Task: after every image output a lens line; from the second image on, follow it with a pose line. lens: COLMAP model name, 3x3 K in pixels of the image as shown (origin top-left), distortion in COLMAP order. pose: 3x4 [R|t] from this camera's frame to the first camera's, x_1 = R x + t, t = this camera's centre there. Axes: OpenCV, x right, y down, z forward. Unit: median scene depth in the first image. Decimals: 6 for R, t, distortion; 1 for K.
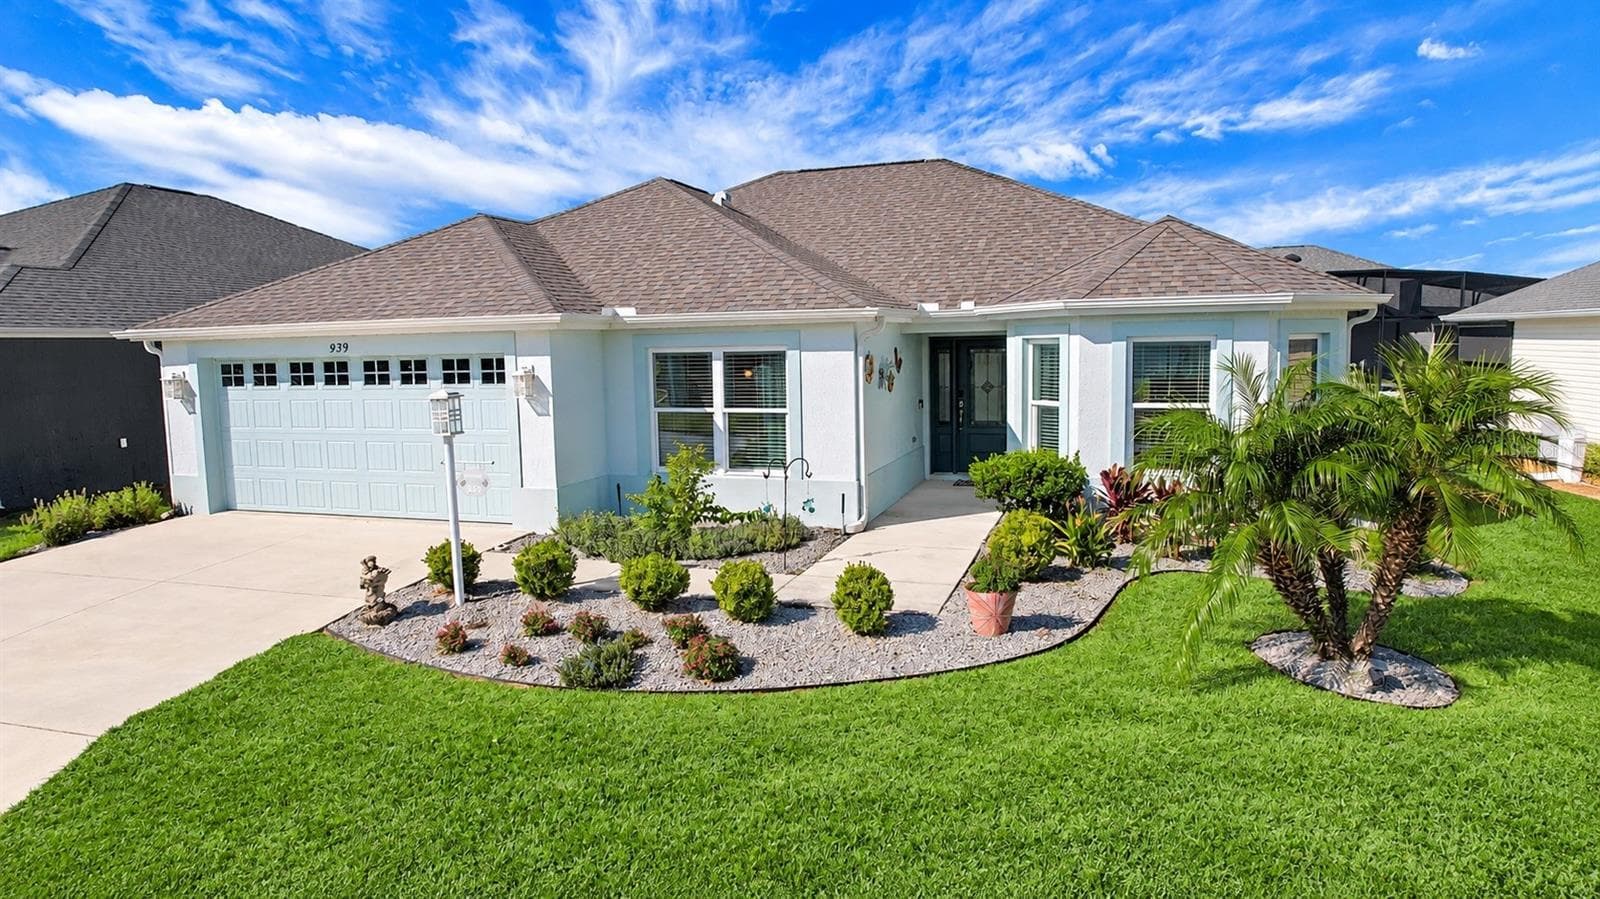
lens RADIAL K [[1021.7, 0, 800.0], [0, 1021.7, 449.5], [0, 0, 1]] dist [-0.055747, 0.000645]
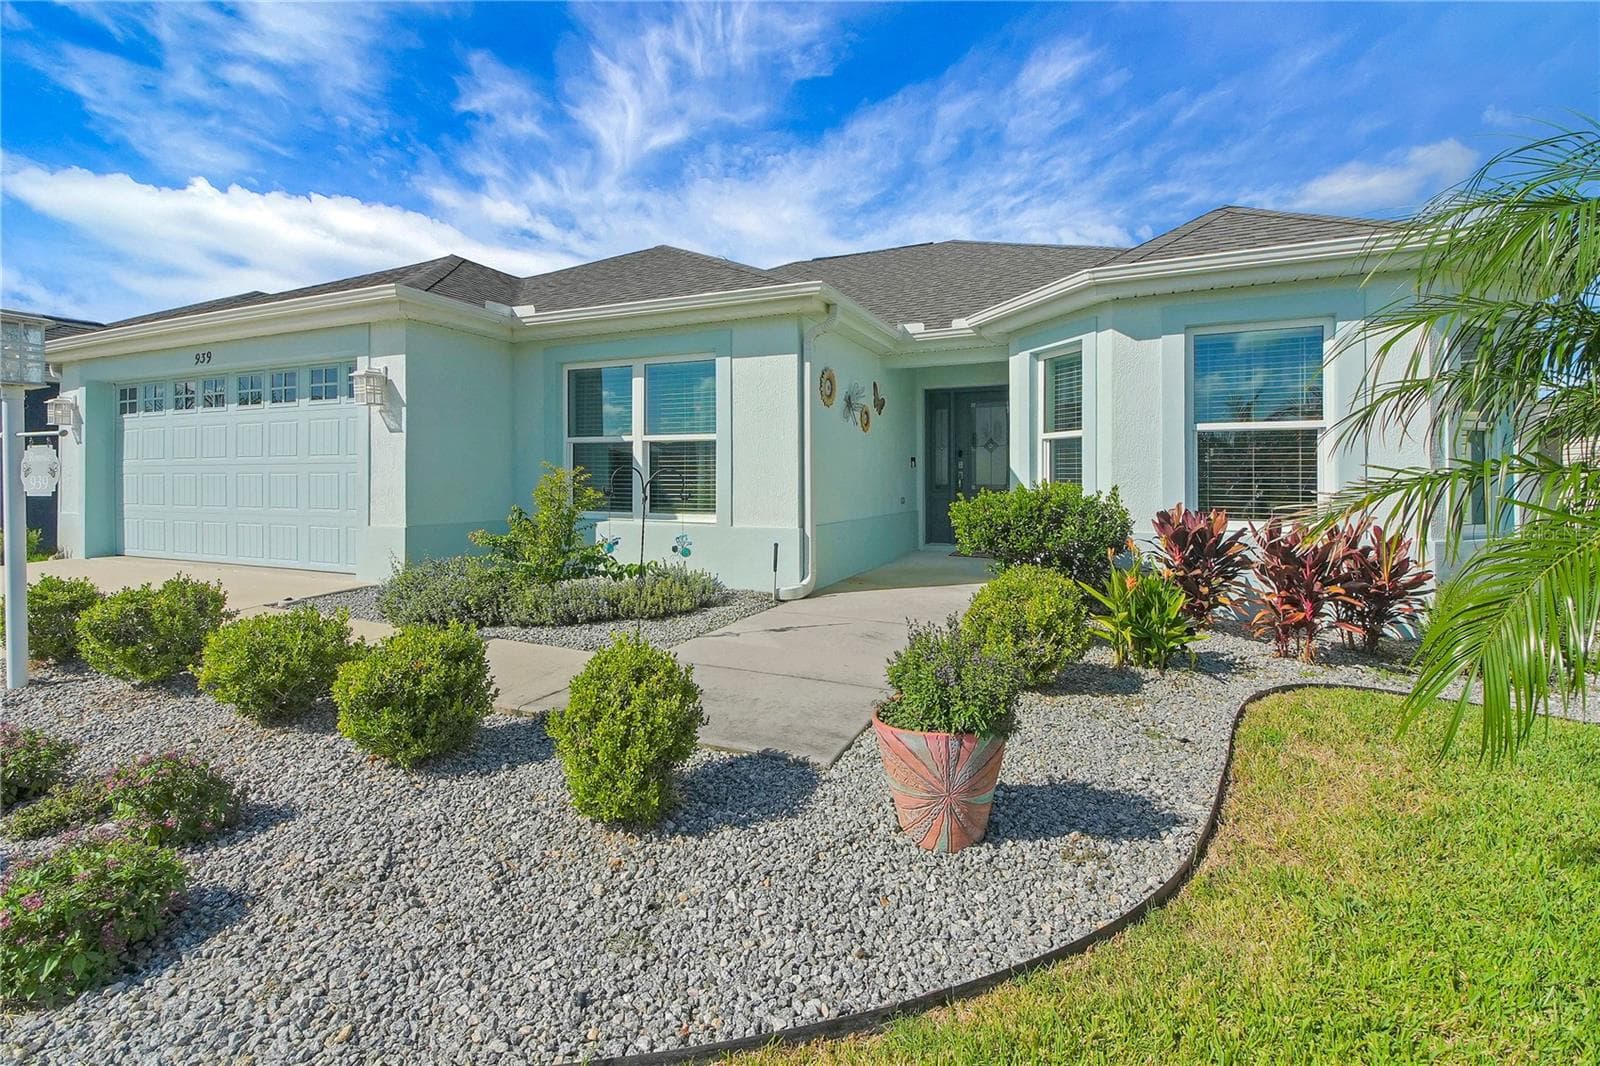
lens RADIAL K [[735.9, 0, 798.0], [0, 735.9, 472.0], [0, 0, 1]] dist [0.002500, -0.000222]
pose [[0.994881, 0.020048, -0.099044, 0.109205], [-0.031380, 0.992959, -0.114224, 0.051786], [0.096057, 0.116747, 0.988506, 0.481262]]
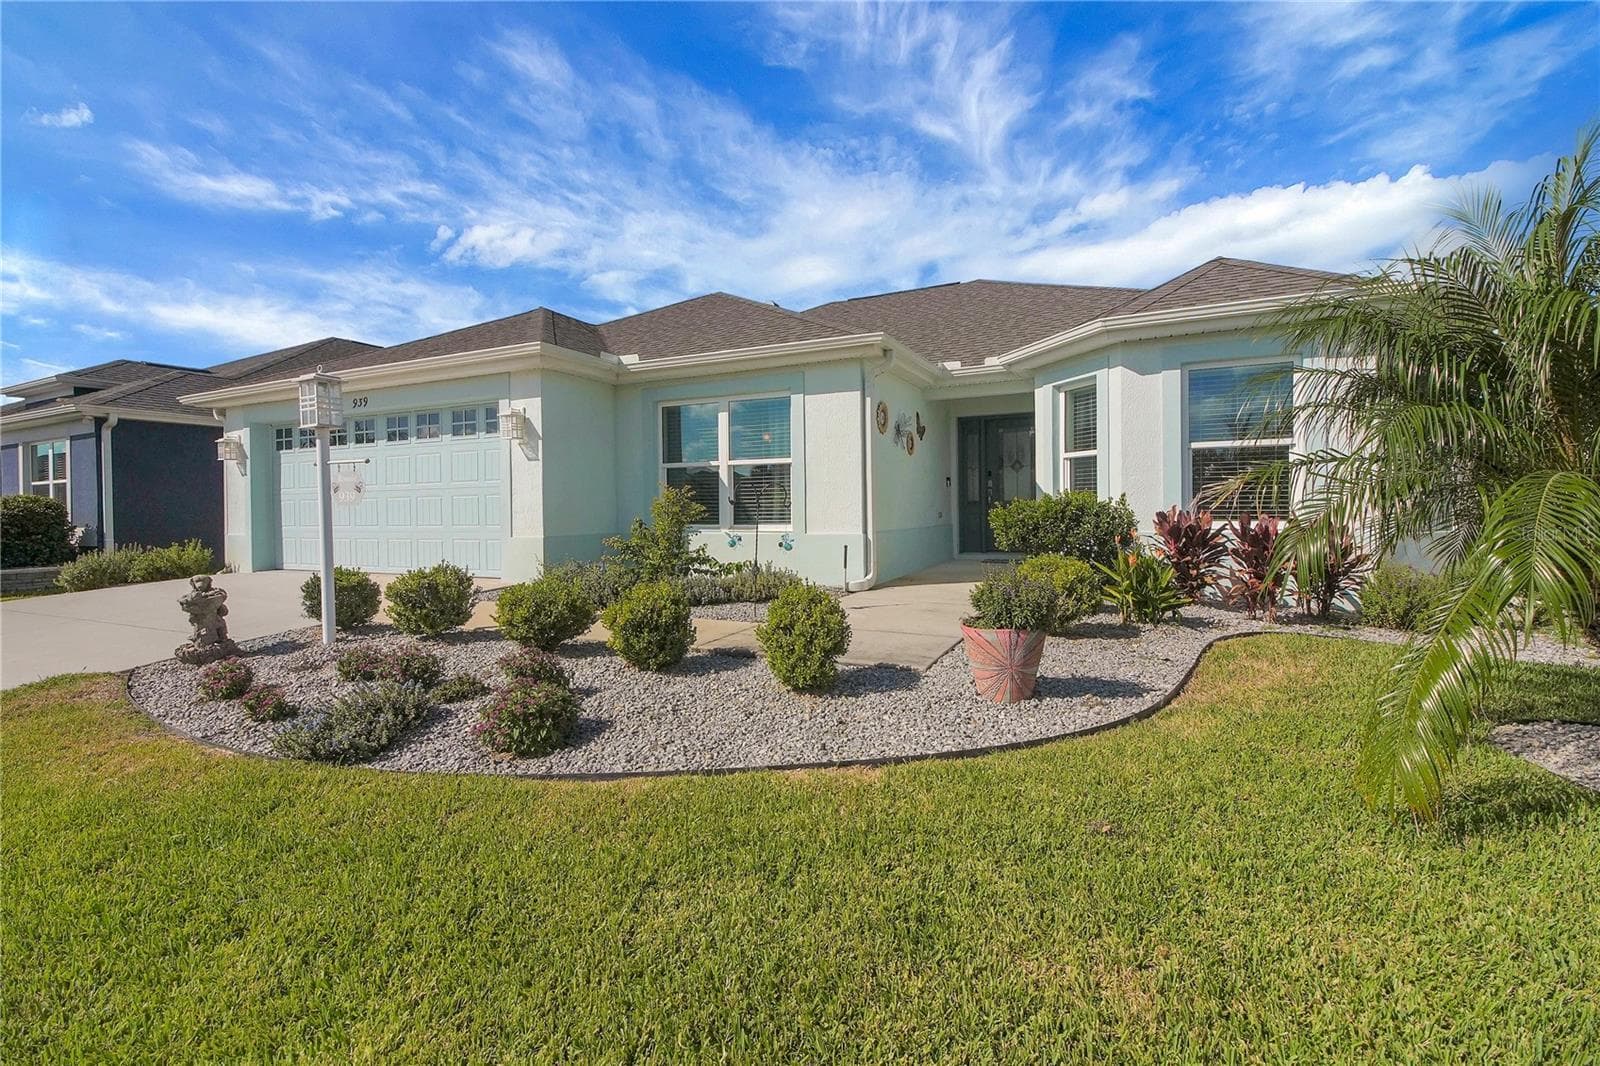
lens RADIAL K [[730.1, 0, 790.6], [0, 730.1, 513.4], [0, 0, 1]] dist [0.000511, -0.000003]
pose [[0.991055, 0.008884, -0.133159, 0.079669], [-0.021766, 0.995181, -0.095604, 0.077207], [0.131668, 0.097648, 0.986473, 0.361677]]
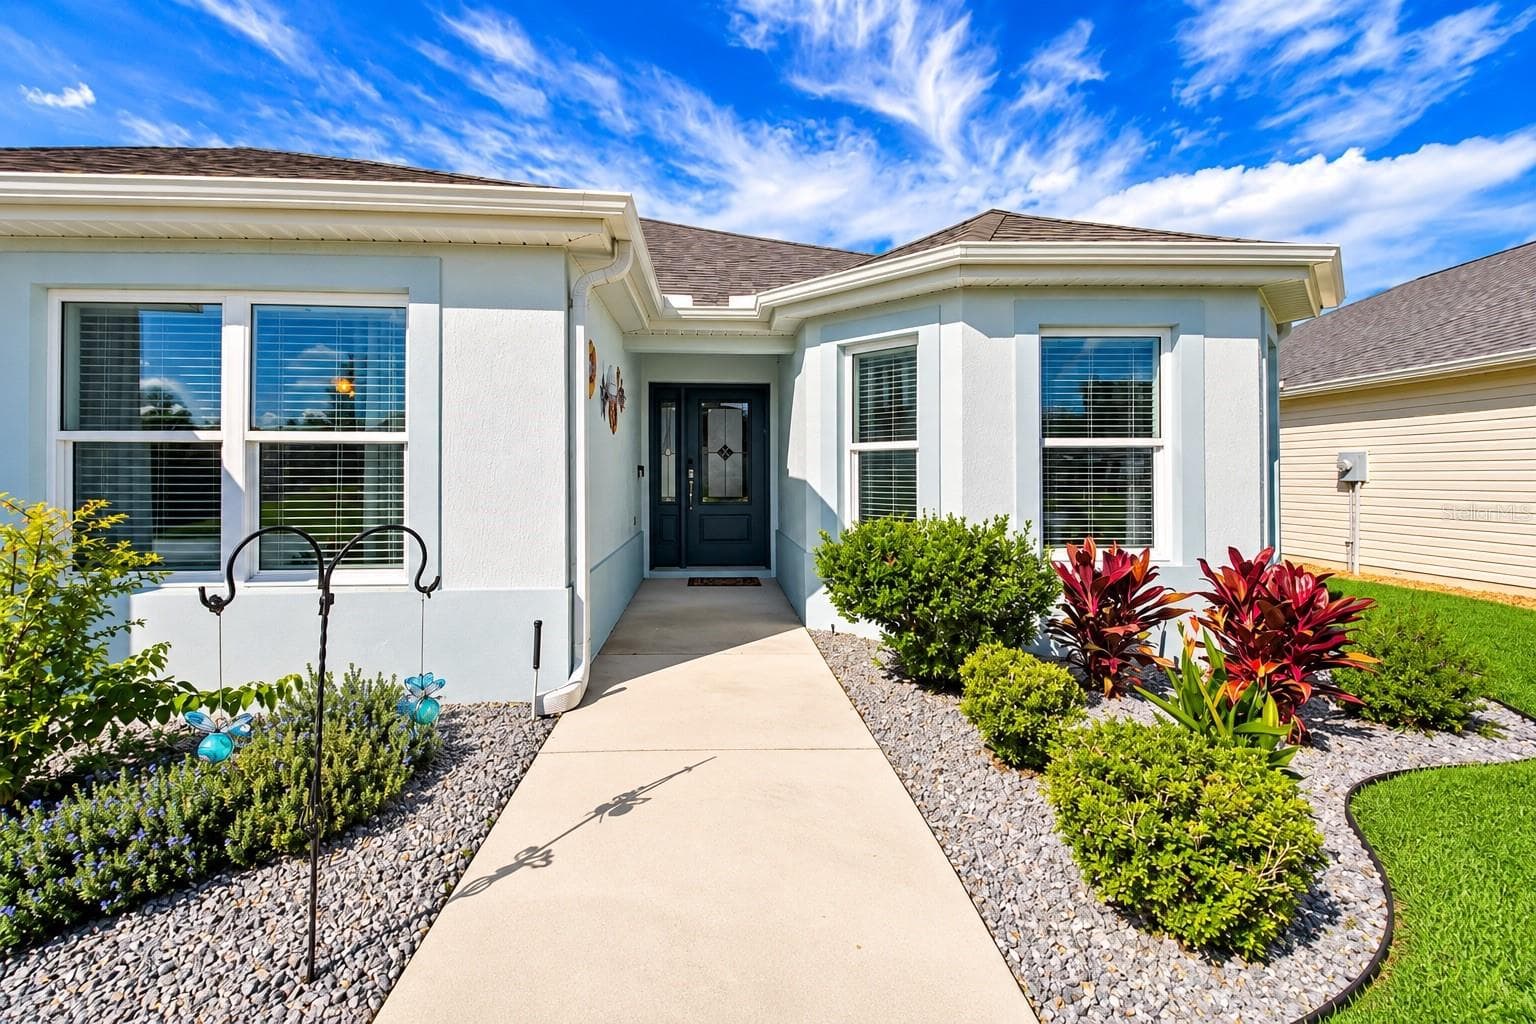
lens RADIAL K [[686.0, 0, 770.2], [0, 686.0, 464.3], [0, 0, 1]] dist [0.001538, -0.000016]
pose [[0.919159, 0.025678, 0.393048, 0.017362], [0.024310, 0.992272, -0.121676, 0.014928], [-0.393135, 0.121394, 0.911432, 0.689607]]
